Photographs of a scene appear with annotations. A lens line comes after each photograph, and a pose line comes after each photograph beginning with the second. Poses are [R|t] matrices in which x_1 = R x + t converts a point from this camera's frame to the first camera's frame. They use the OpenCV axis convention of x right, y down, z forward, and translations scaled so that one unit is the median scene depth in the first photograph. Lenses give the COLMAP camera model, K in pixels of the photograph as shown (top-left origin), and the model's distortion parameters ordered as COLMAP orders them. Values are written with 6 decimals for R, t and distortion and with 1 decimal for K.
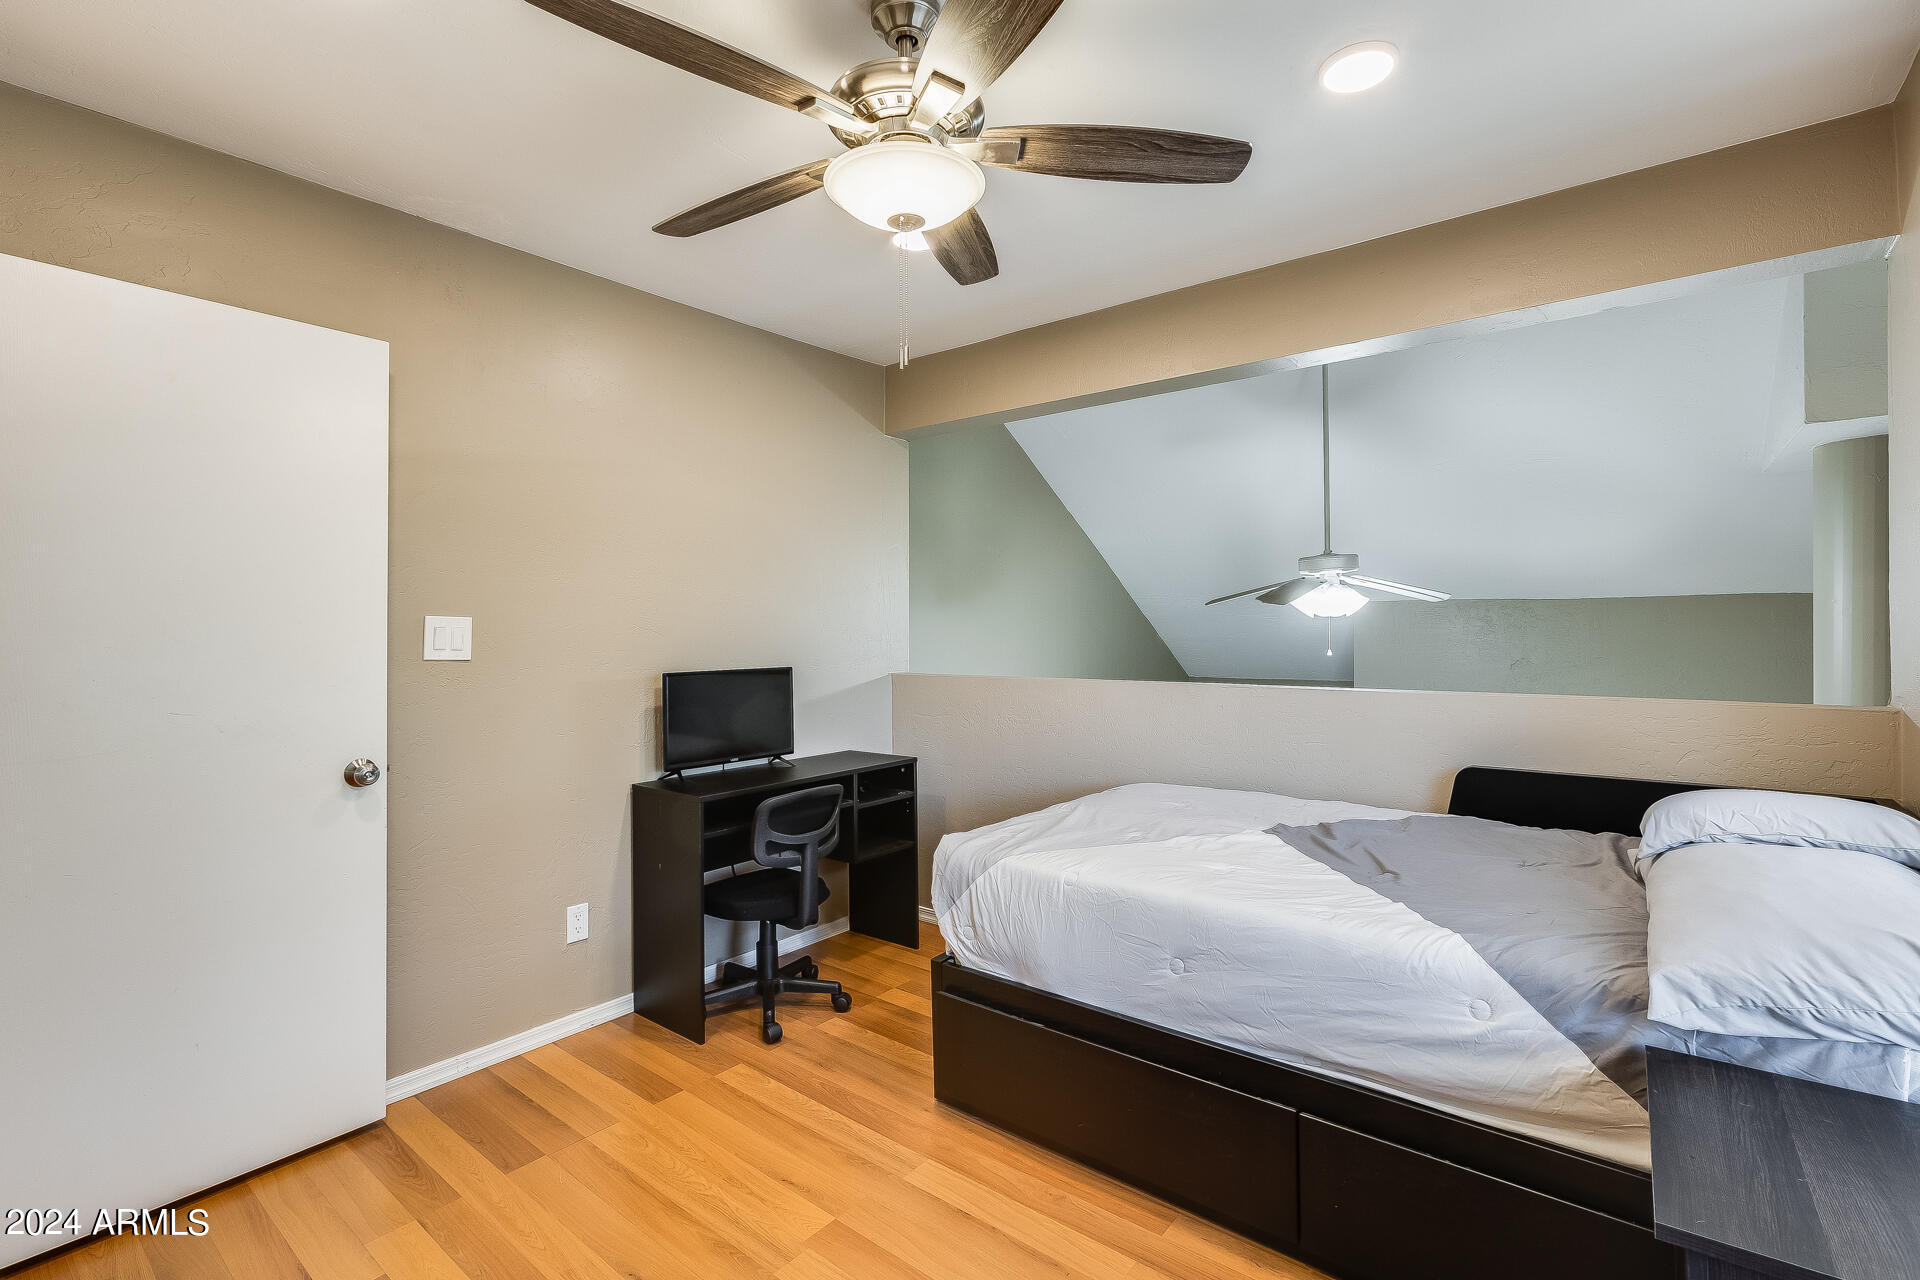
lens RADIAL K [[860.0, 0, 959.5], [0, 860.0, 631.4], [0, 0, 1]] dist [-0.022225, 0.008432]
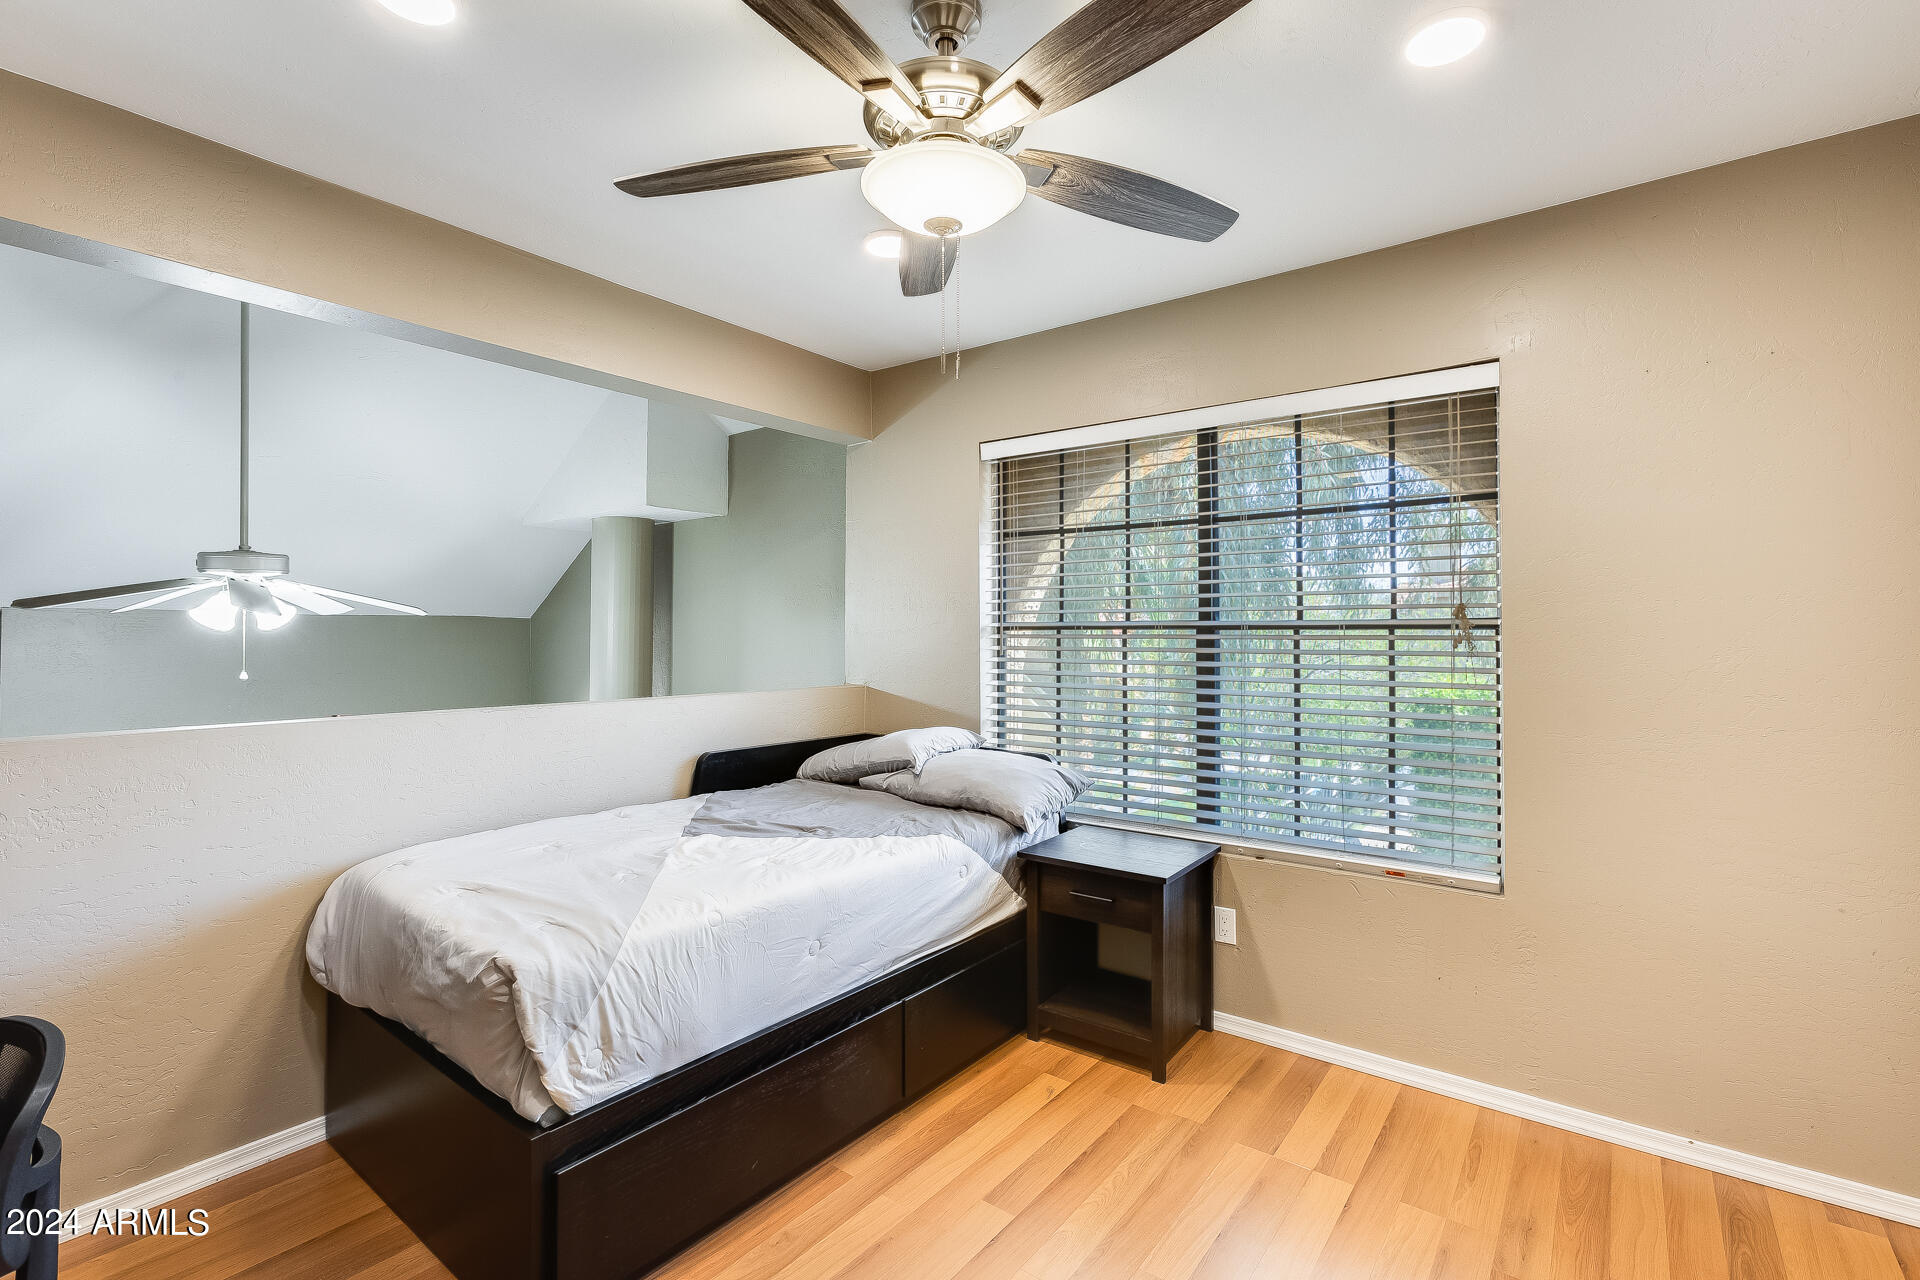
lens RADIAL K [[862.9, 0, 960.0], [0, 862.9, 640.0], [0, 0, 1]] dist [-0.003540, 0.000571]
pose [[-0.025684, 0.009216, 0.999628, -0.763772], [0.002697, 0.999955, -0.009149, 0.002273], [-0.999666, 0.002461, -0.025708, 0.731743]]
